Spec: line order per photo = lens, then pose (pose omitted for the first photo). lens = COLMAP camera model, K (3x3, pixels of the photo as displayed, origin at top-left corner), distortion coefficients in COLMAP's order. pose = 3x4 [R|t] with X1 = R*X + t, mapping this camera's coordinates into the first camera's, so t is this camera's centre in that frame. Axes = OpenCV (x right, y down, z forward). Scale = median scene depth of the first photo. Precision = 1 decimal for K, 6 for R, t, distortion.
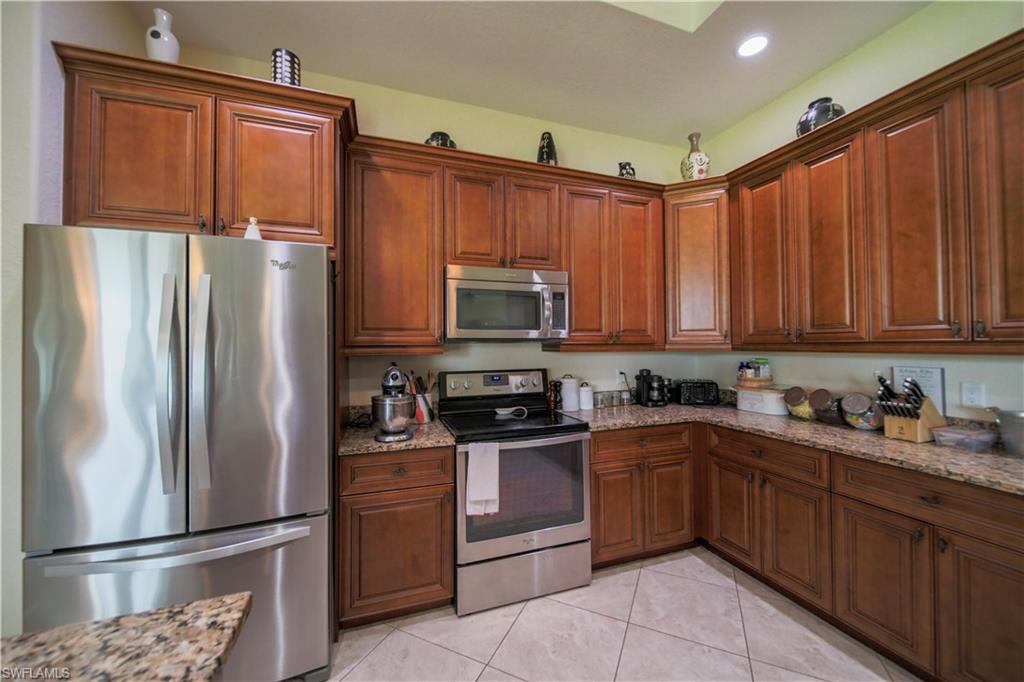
lens RADIAL K [[385.7, 0, 516.9], [0, 385.7, 341.5], [0, 0, 1]] dist [-0.009016, 0.000108]
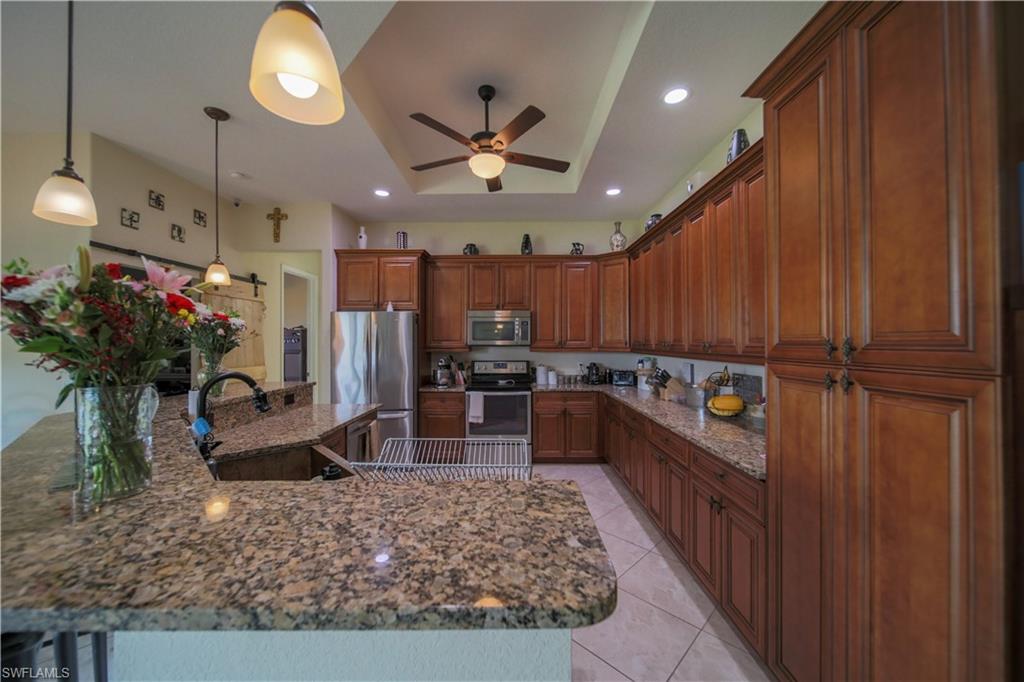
lens RADIAL K [[385.7, 0, 509.8], [0, 385.7, 340.5], [0, 0, 1]] dist [-0.009016, 0.000108]
pose [[0.942446, 0.007129, -0.334284, 0.684641], [-0.004139, 0.999945, 0.009656, -0.048108], [0.334334, -0.007717, 0.942423, -0.861278]]
